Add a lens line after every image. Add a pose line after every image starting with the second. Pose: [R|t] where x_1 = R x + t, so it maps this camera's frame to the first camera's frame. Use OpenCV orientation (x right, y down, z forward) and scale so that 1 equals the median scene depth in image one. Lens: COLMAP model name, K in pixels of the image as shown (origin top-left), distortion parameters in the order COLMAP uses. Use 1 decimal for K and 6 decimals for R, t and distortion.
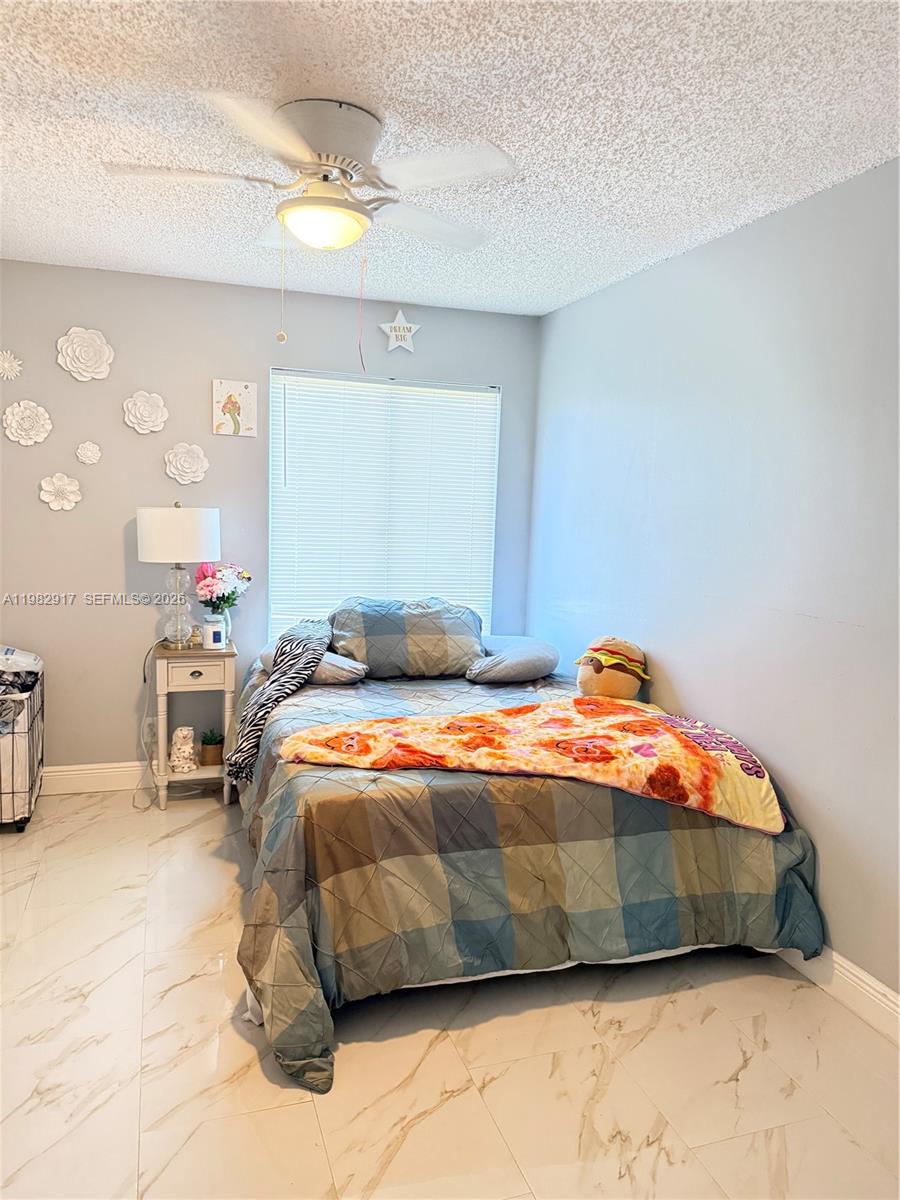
lens RADIAL K [[844.1, 0, 456.9], [0, 844.1, 603.1], [0, 0, 1]] dist [0.063945, -0.057501]
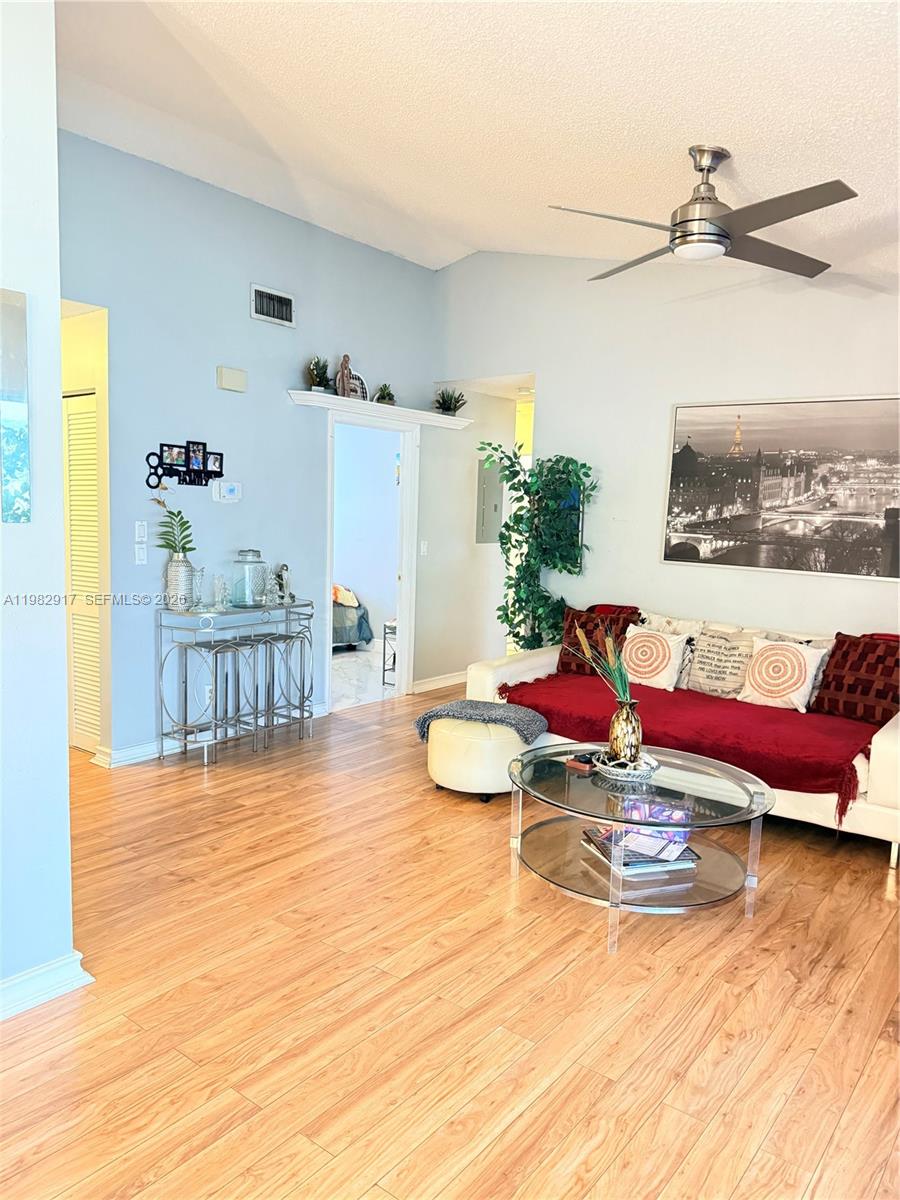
lens RADIAL K [[844.1, 0, 445.0], [0, 844.1, 596.4], [0, 0, 1]] dist [0.063945, -0.057501]
pose [[0.837888, -0.069876, 0.541351, -1.102225], [0.071358, 0.997283, 0.018281, 0.193197], [-0.541158, 0.023312, 0.840598, -1.929968]]
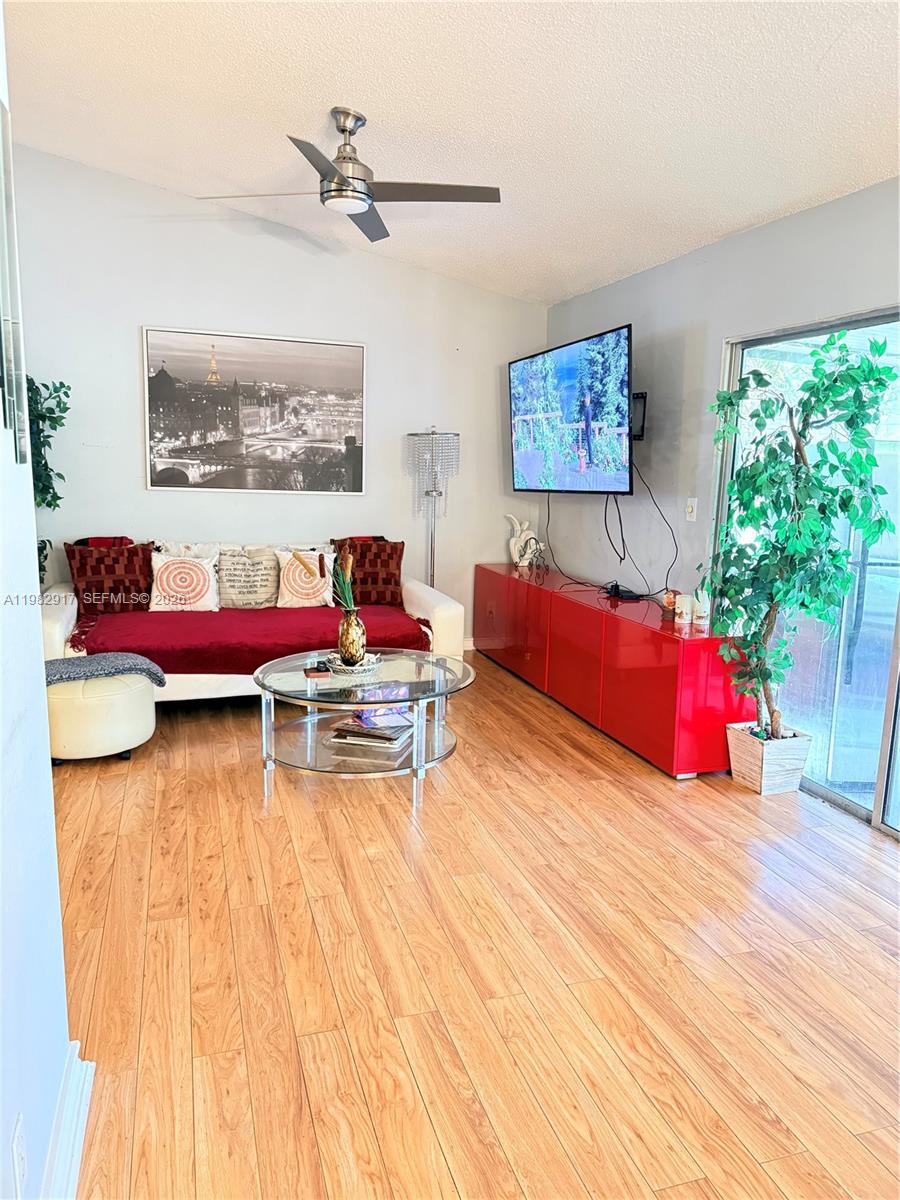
lens RADIAL K [[844.1, 0, 457.1], [0, 844.1, 592.7], [0, 0, 1]] dist [0.063945, -0.057501]
pose [[0.015873, -0.196360, 0.980403, -1.614680], [0.102890, 0.975642, 0.193741, 0.103109], [-0.994566, 0.097798, 0.035690, -1.215252]]
